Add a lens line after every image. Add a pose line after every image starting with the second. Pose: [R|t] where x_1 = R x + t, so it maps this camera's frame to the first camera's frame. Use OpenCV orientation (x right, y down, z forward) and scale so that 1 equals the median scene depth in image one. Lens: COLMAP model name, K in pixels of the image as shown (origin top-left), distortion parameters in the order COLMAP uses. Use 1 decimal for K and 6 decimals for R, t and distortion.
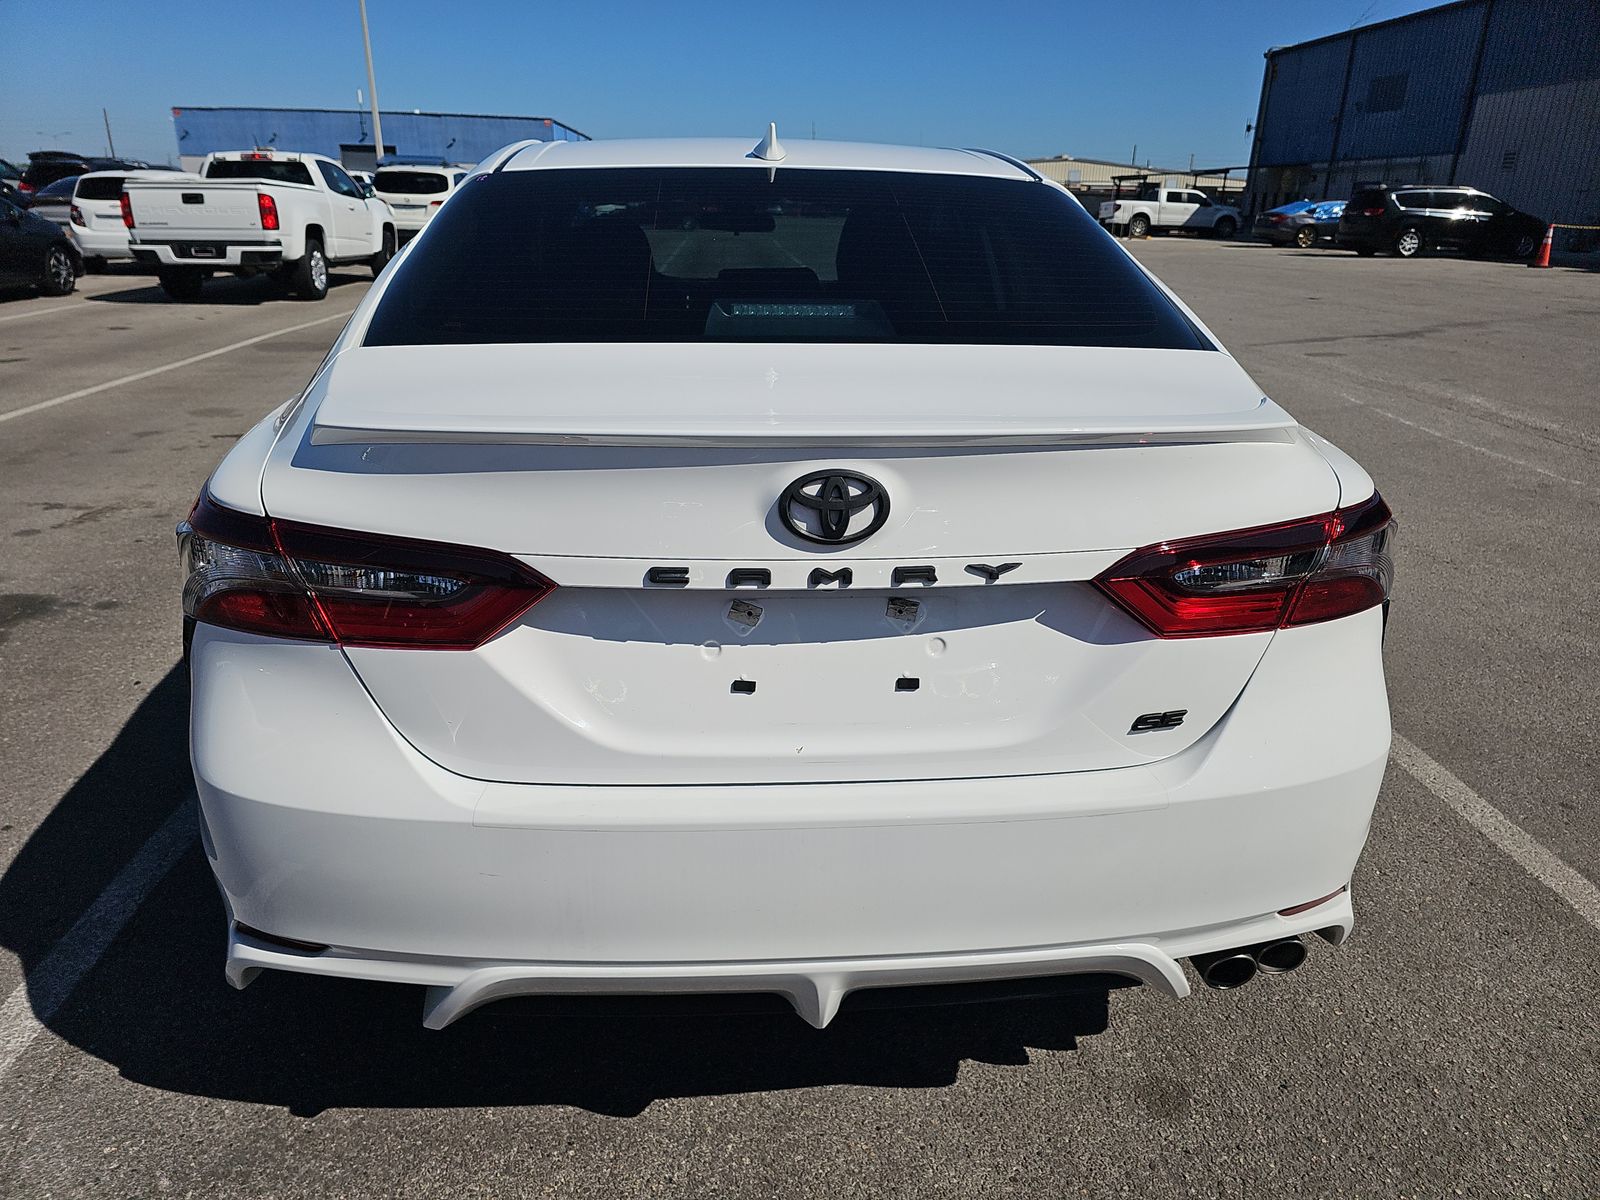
lens RADIAL K [[1055.1, 0, 795.1], [0, 1055.1, 601.3], [0, 0, 1]] dist [0.028874, -0.024700]
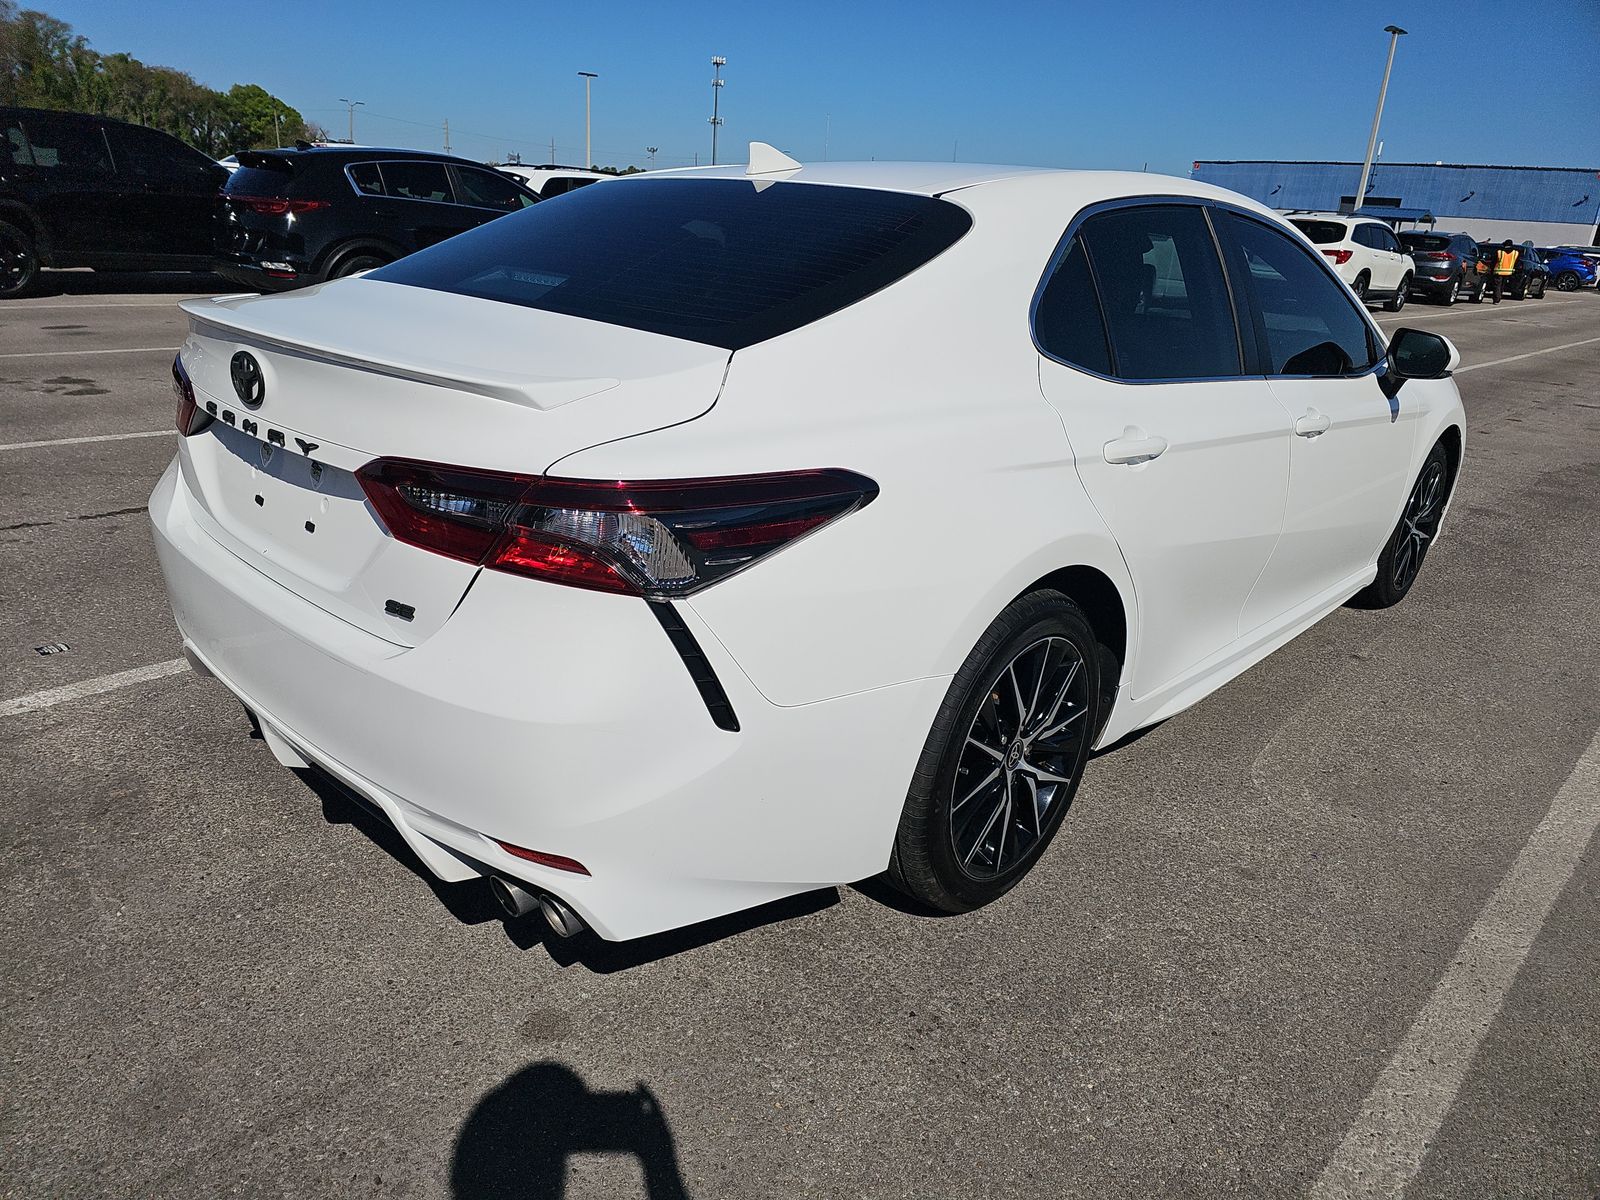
lens RADIAL K [[1055.1, 0, 797.5], [0, 1055.1, 598.9], [0, 0, 1]] dist [0.028874, -0.024700]
pose [[0.674854, 0.275556, -0.684573, 1.539630], [-0.305422, 0.948781, 0.080819, -0.140402], [0.671781, 0.154543, 0.724450, 0.449707]]
